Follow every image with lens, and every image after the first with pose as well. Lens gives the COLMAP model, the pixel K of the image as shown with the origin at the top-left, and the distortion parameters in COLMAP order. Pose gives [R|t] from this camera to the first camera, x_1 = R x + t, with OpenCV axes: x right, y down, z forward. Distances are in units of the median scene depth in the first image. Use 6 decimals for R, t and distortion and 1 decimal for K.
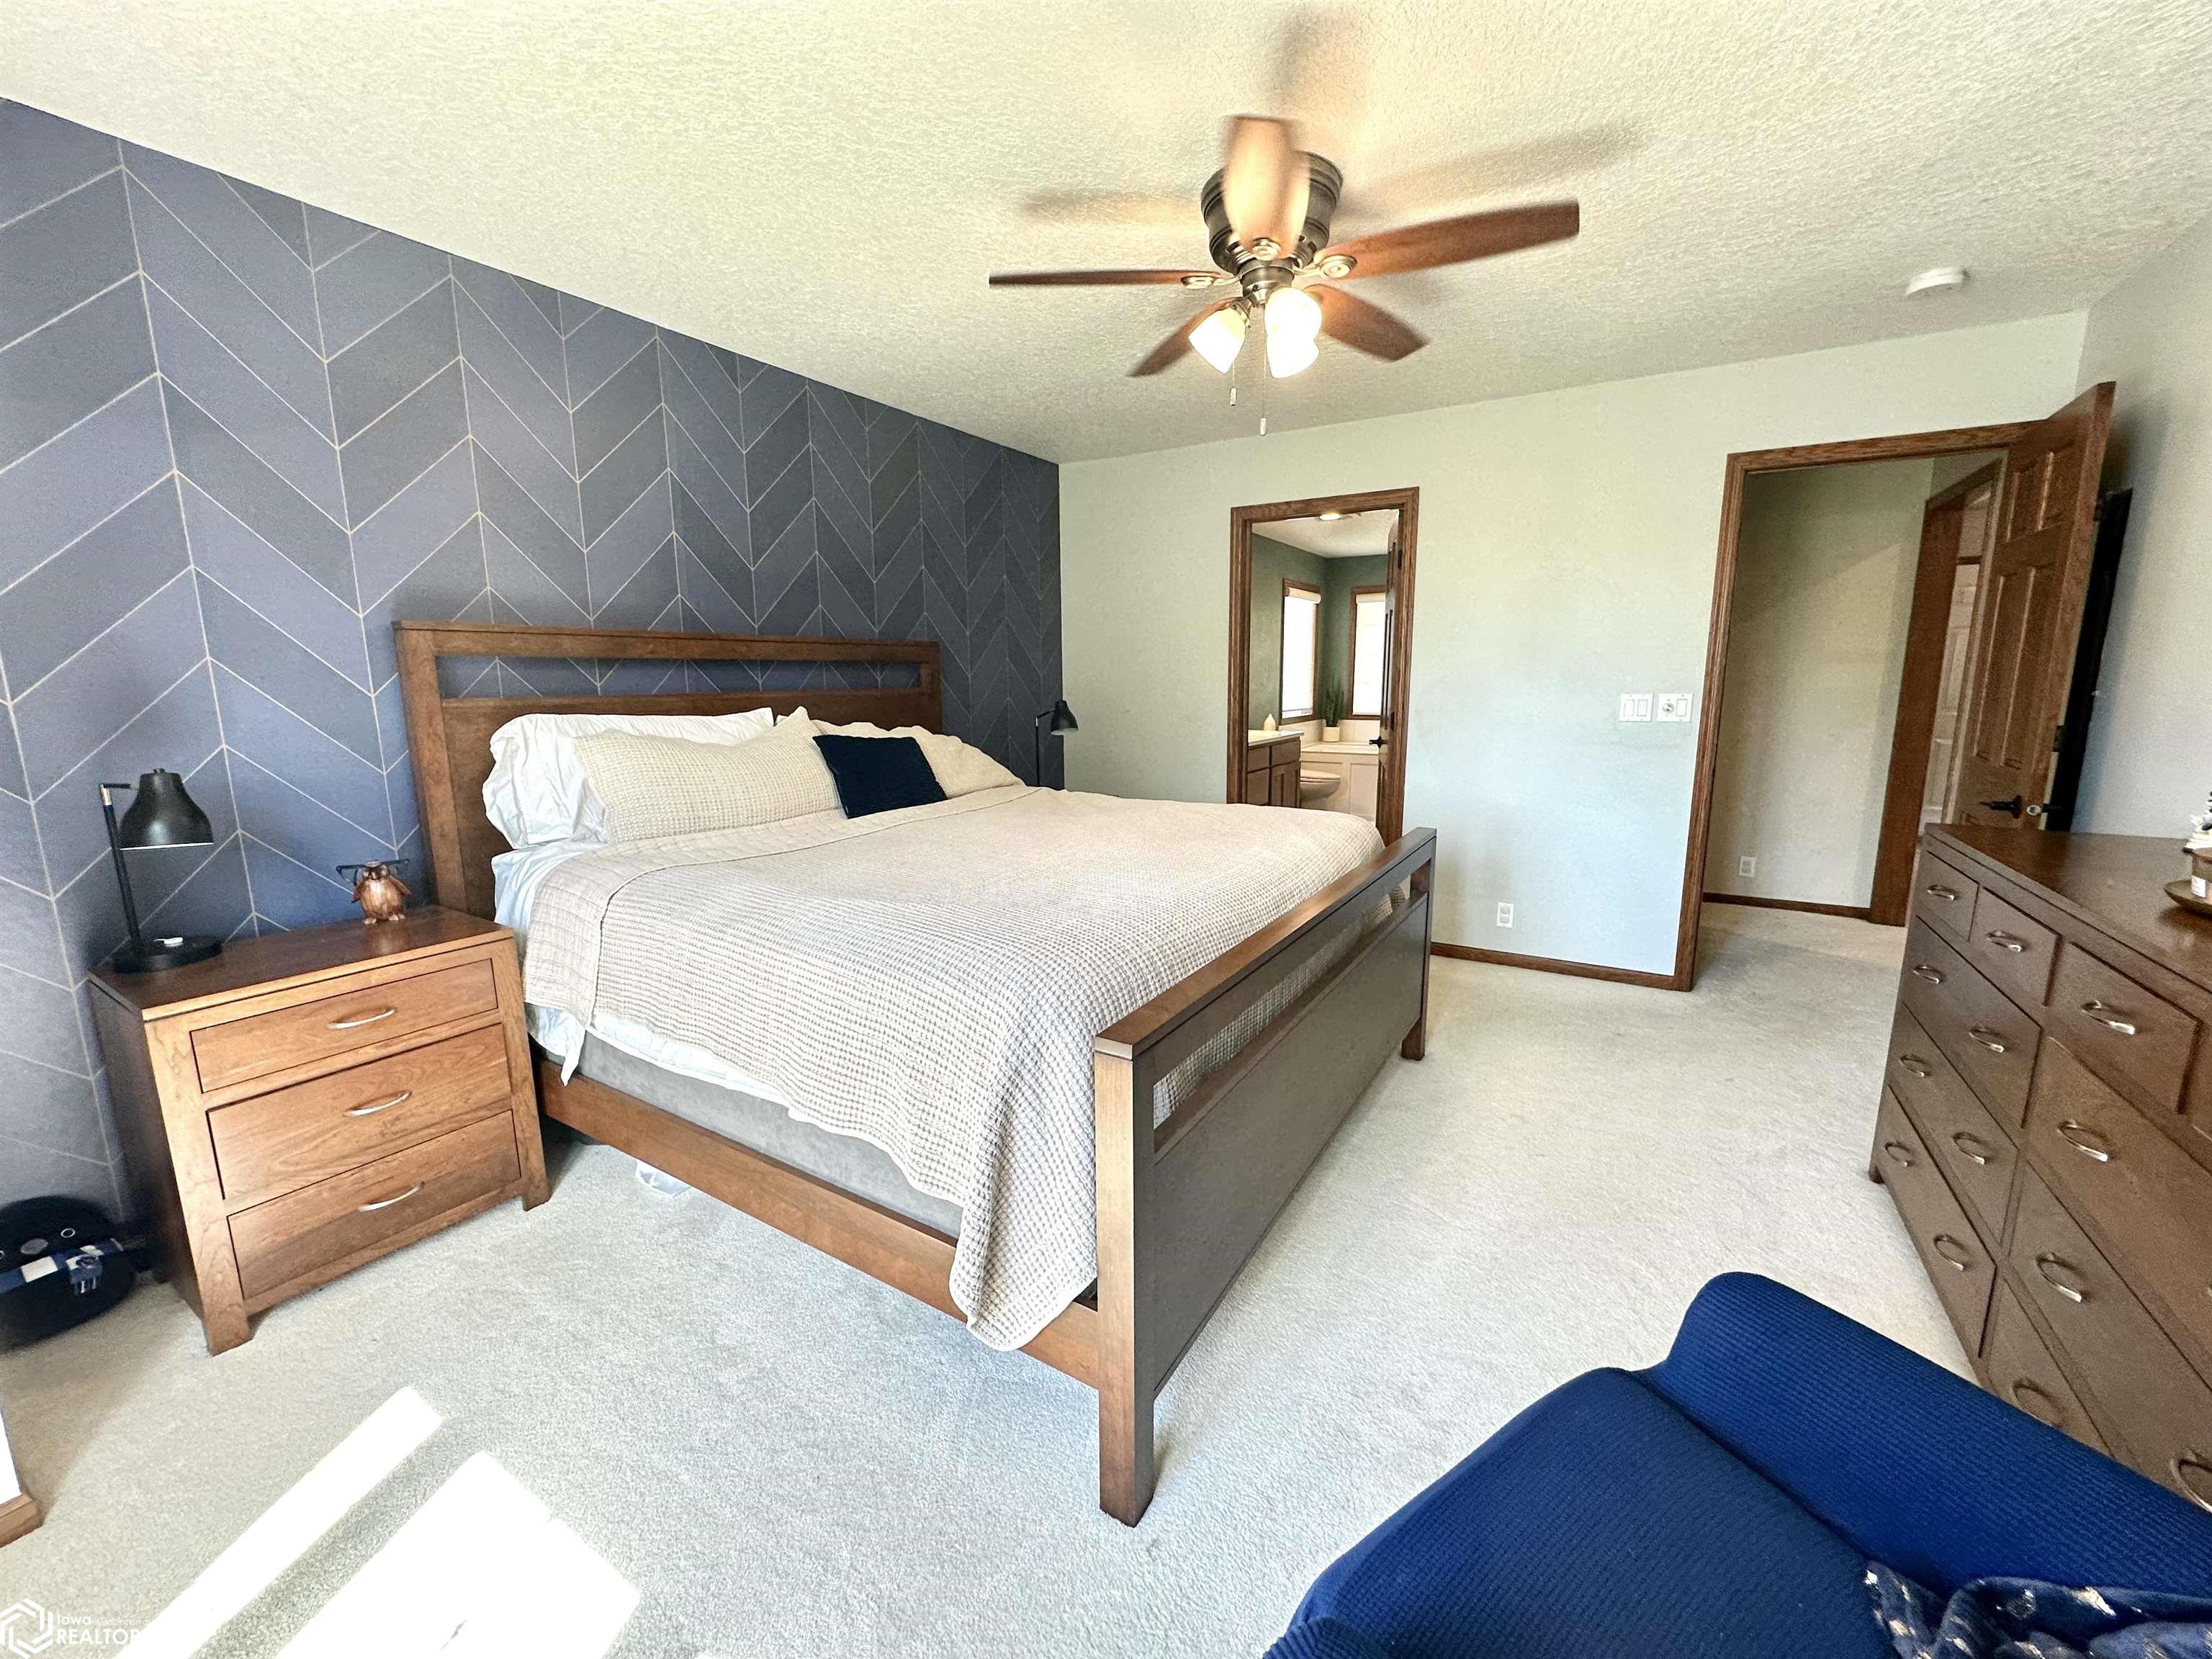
lens RADIAL K [[882.2, 0, 1099.3], [0, 882.2, 826.9], [0, 0, 1]] dist [-0.005625, 0.001057]
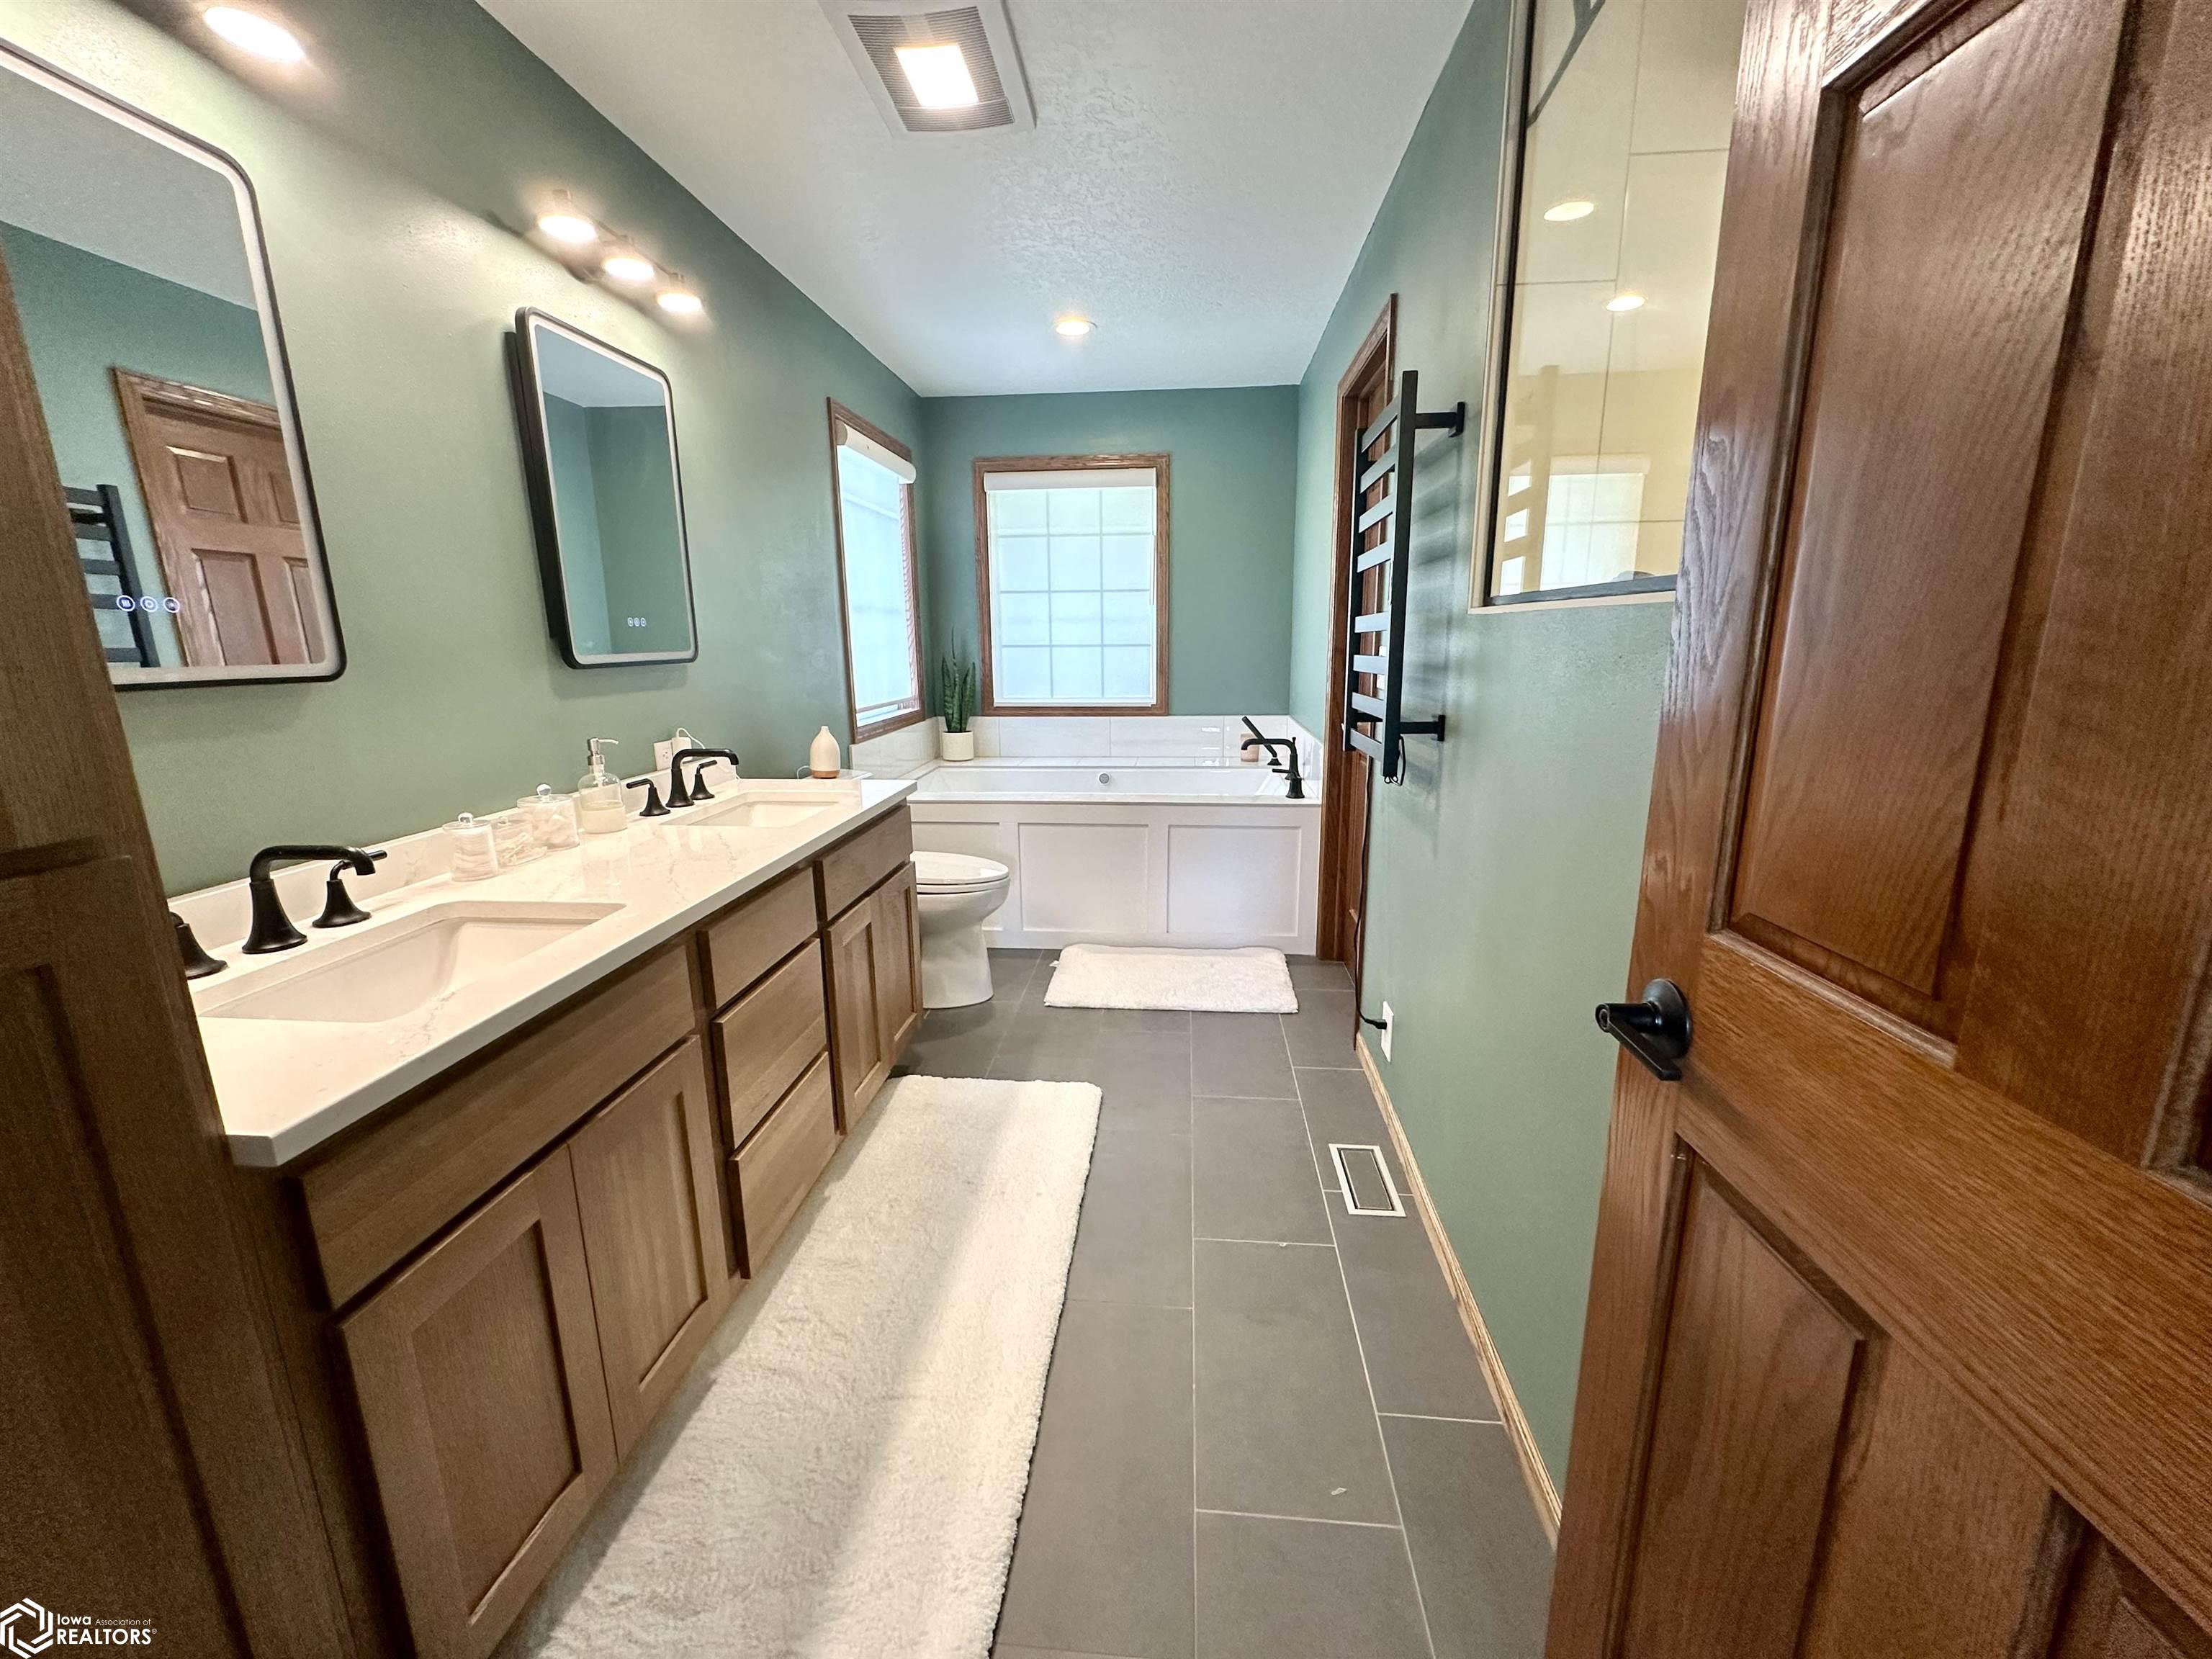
lens RADIAL K [[882.2, 0, 1108.6], [0, 882.2, 831.8], [0, 0, 1]] dist [-0.005625, 0.001057]
pose [[0.893361, -0.097401, 0.438656, 0.132469], [0.077395, 0.994988, 0.063311, -0.098072], [-0.442624, -0.022610, 0.896422, 0.597301]]
